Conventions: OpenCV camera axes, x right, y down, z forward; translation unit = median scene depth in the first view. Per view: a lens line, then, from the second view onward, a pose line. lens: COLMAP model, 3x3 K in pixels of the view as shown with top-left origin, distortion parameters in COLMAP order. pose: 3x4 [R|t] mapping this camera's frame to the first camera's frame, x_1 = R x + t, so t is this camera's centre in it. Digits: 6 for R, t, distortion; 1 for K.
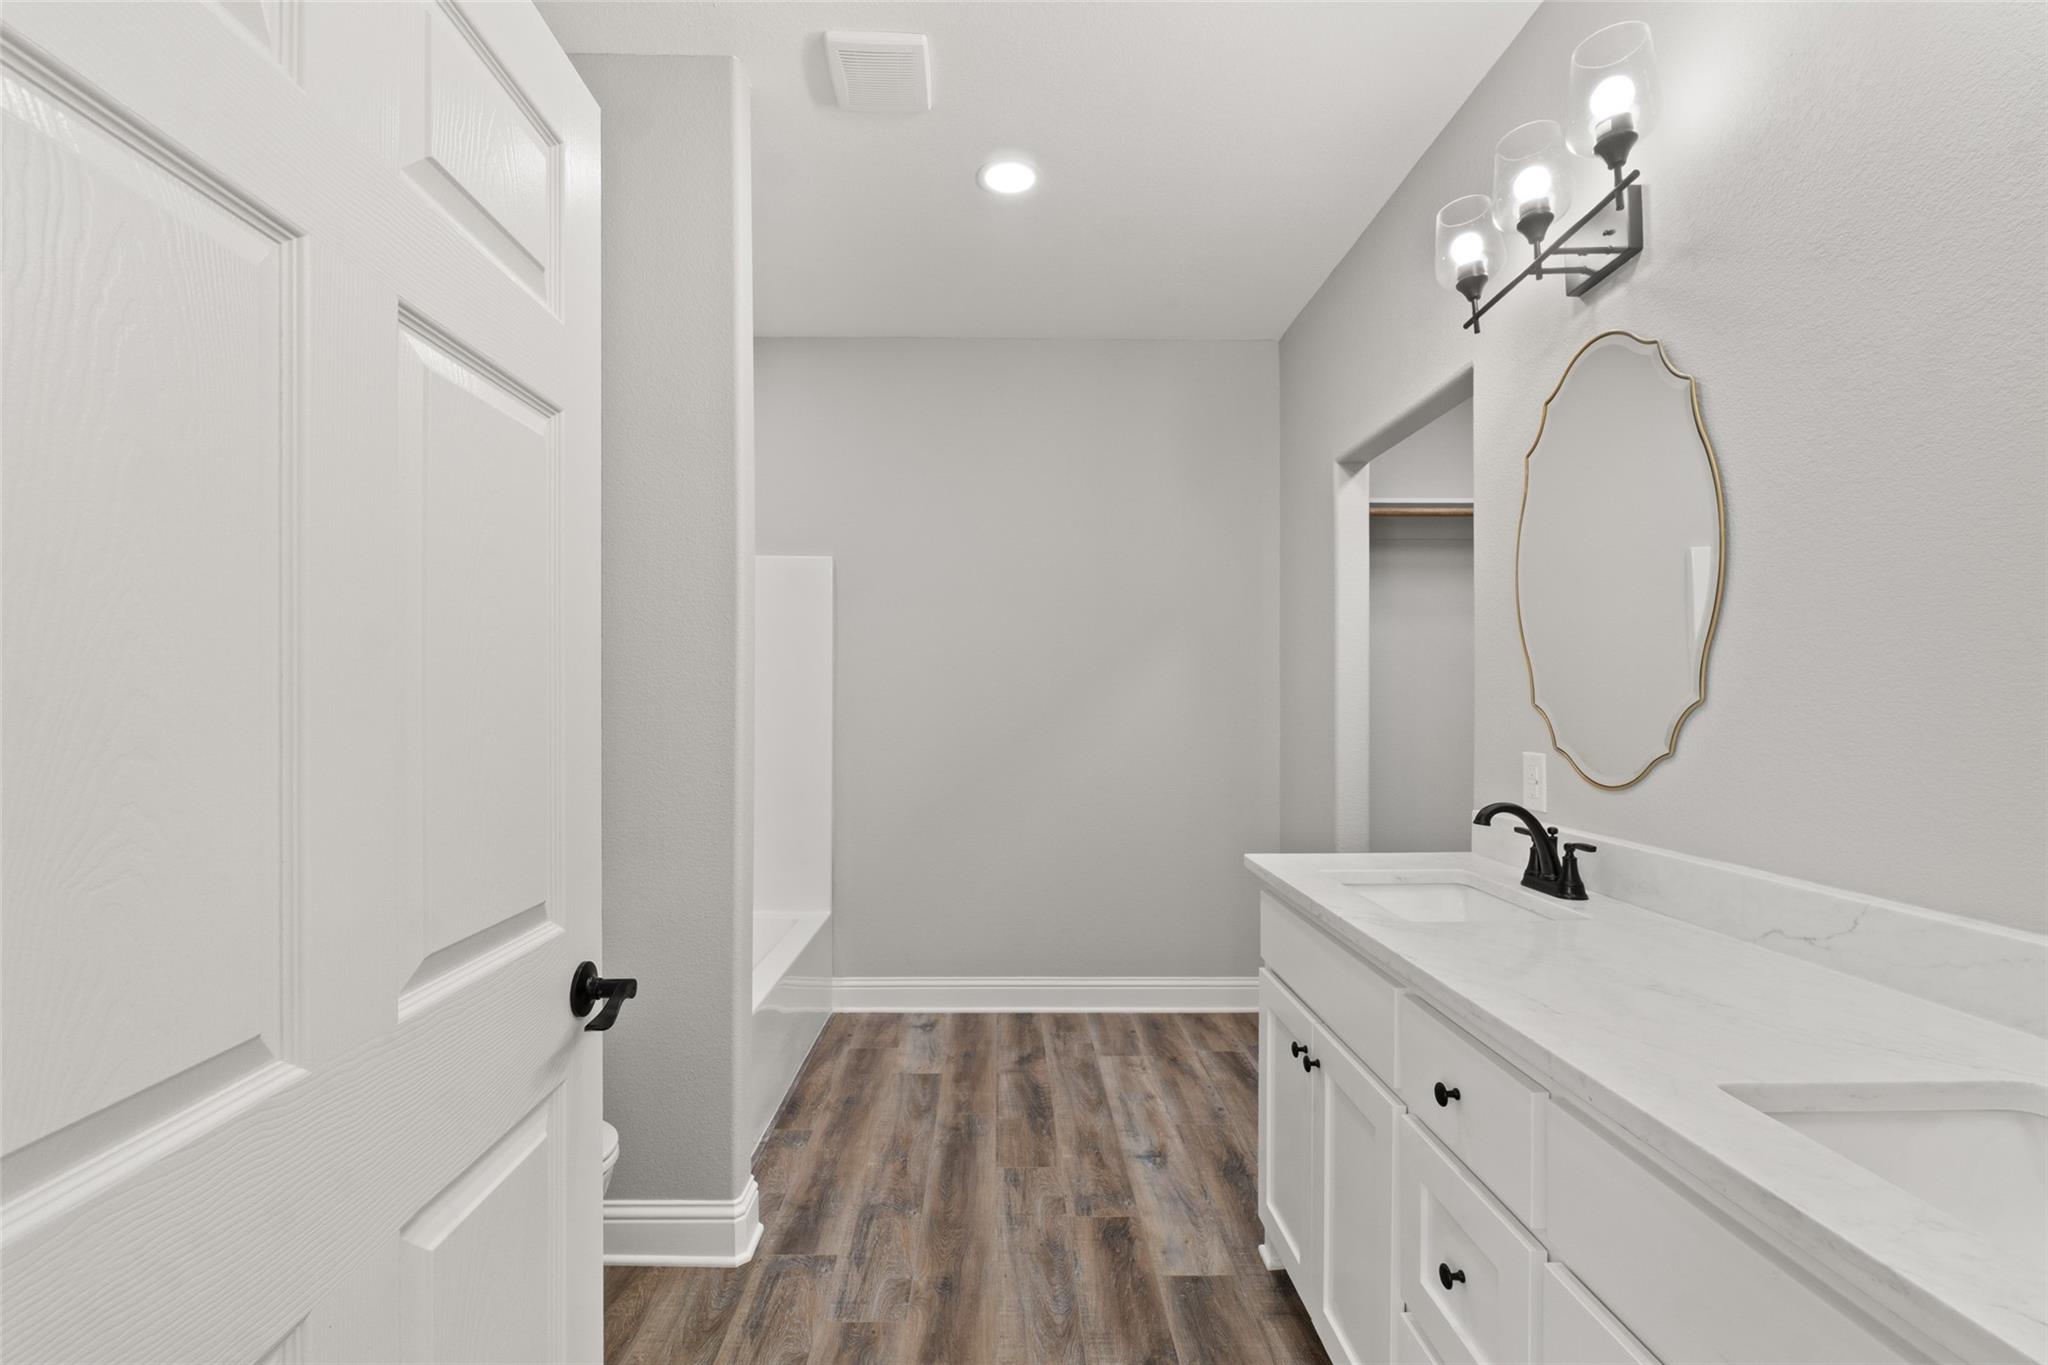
lens RADIAL K [[892.0, 0, 1011.4], [0, 892.0, 699.9], [0, 0, 1]] dist [-0.005683, 0.001312]
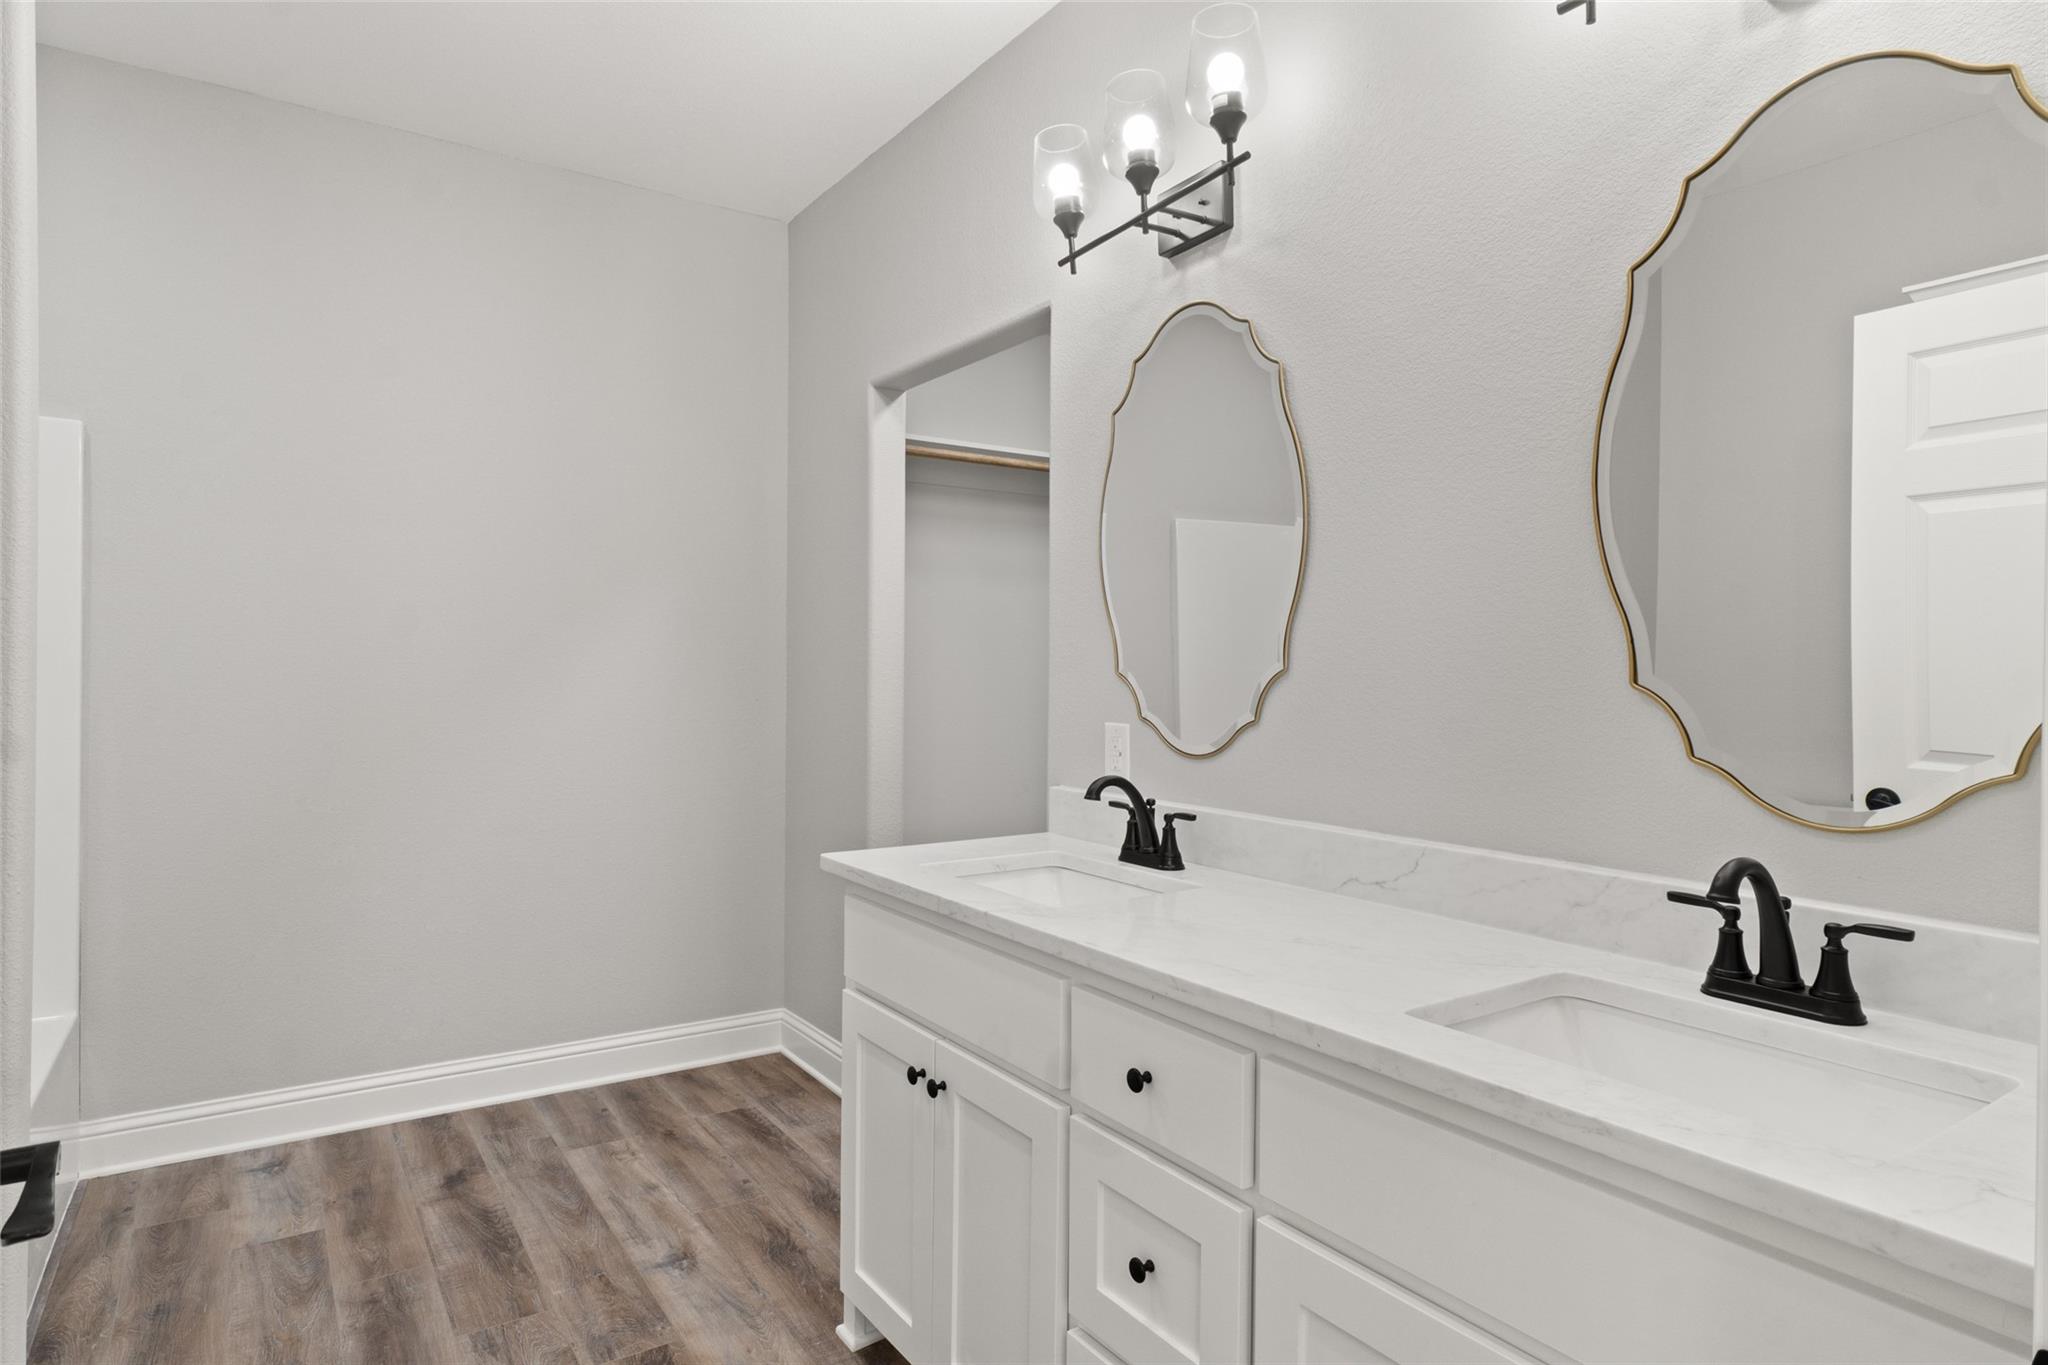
lens RADIAL K [[1141.4, 0, 1013.9], [0, 1141.4, 672.5], [0, 0, 1]] dist [-0.003999, 0.002134]
pose [[0.837366, 0.007810, 0.546587, -0.151135], [-0.009918, 0.999950, 0.000907, 0.003839], [-0.546553, -0.006180, 0.837402, 0.026692]]
